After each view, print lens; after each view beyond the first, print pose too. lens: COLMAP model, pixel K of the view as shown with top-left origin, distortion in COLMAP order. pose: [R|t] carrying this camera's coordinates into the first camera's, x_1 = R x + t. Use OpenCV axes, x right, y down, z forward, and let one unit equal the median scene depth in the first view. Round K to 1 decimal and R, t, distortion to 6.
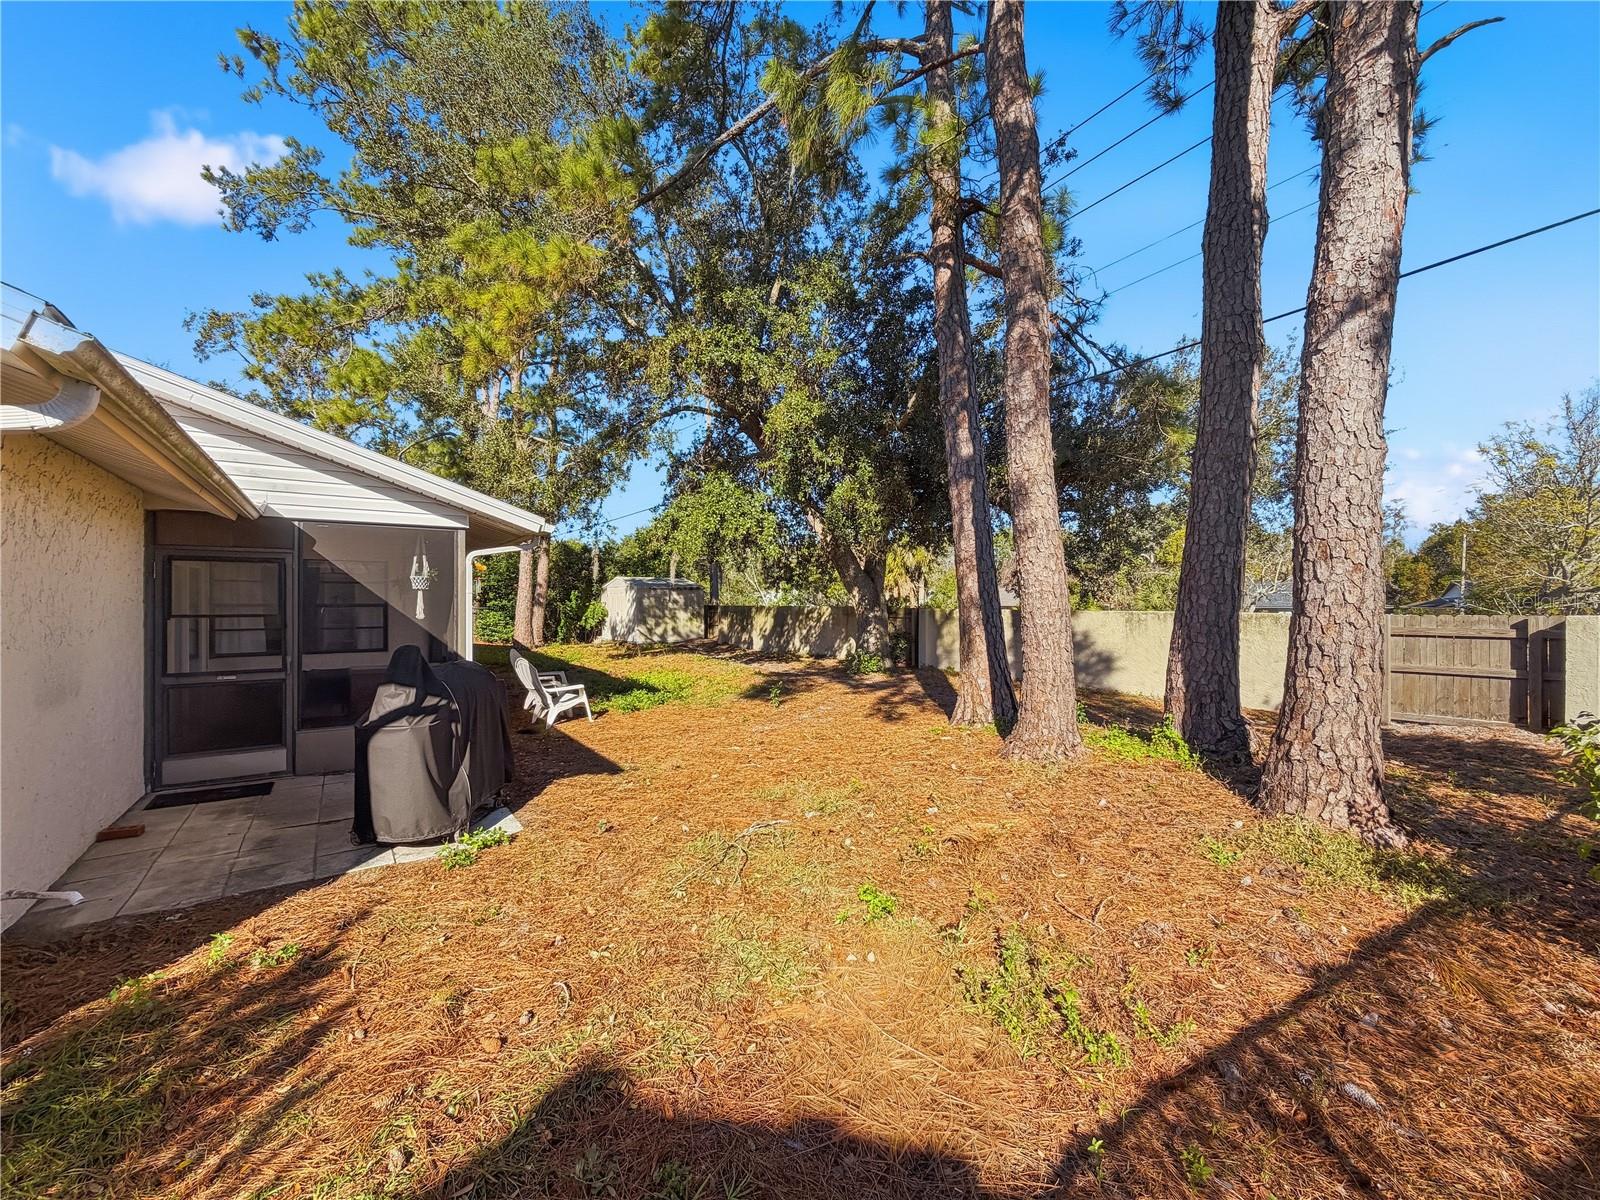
lens RADIAL K [[632.3, 0, 796.8], [0, 632.3, 600.7], [0, 0, 1]] dist [-0.001940, -0.000783]
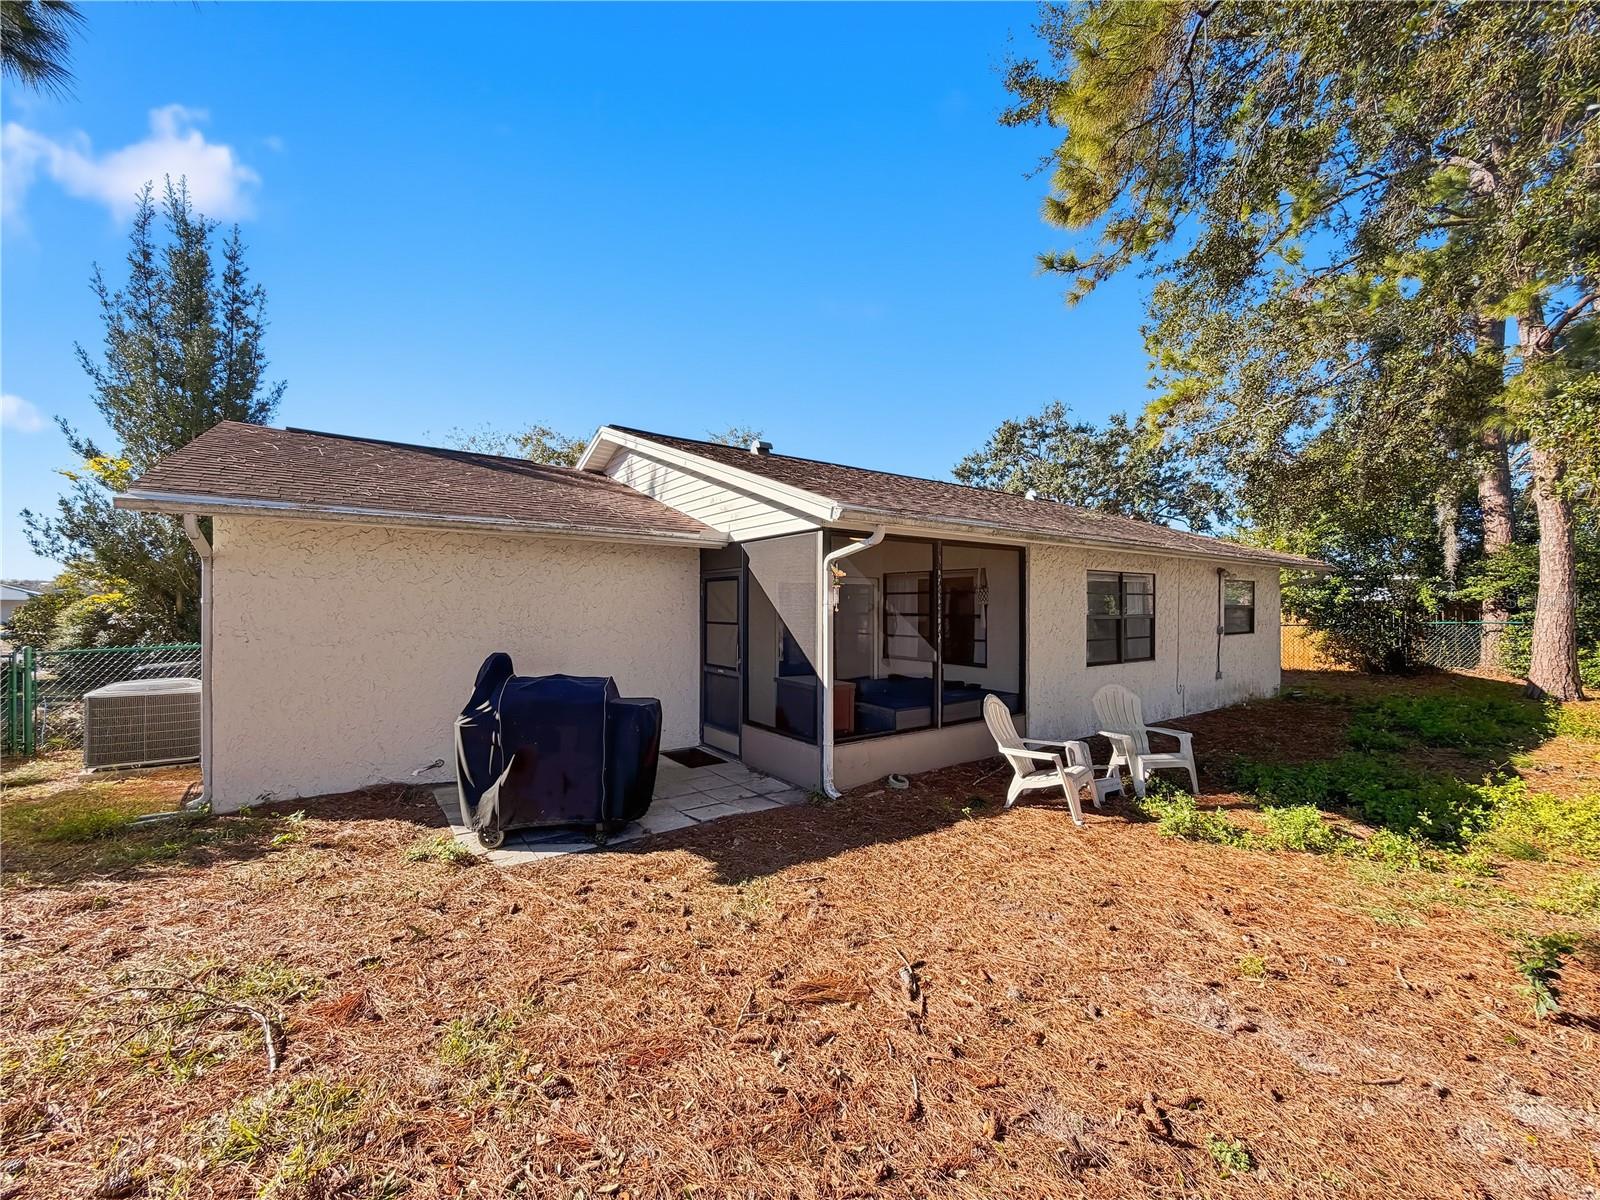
lens RADIAL K [[632.3, 0, 807.7], [0, 632.3, 604.1], [0, 0, 1]] dist [-0.001940, -0.000783]
pose [[0.015975, 0.003427, -0.999867, 0.378104], [-0.002587, 0.999991, 0.003386, -0.018095], [0.999869, 0.002532, 0.015984, 1.101580]]
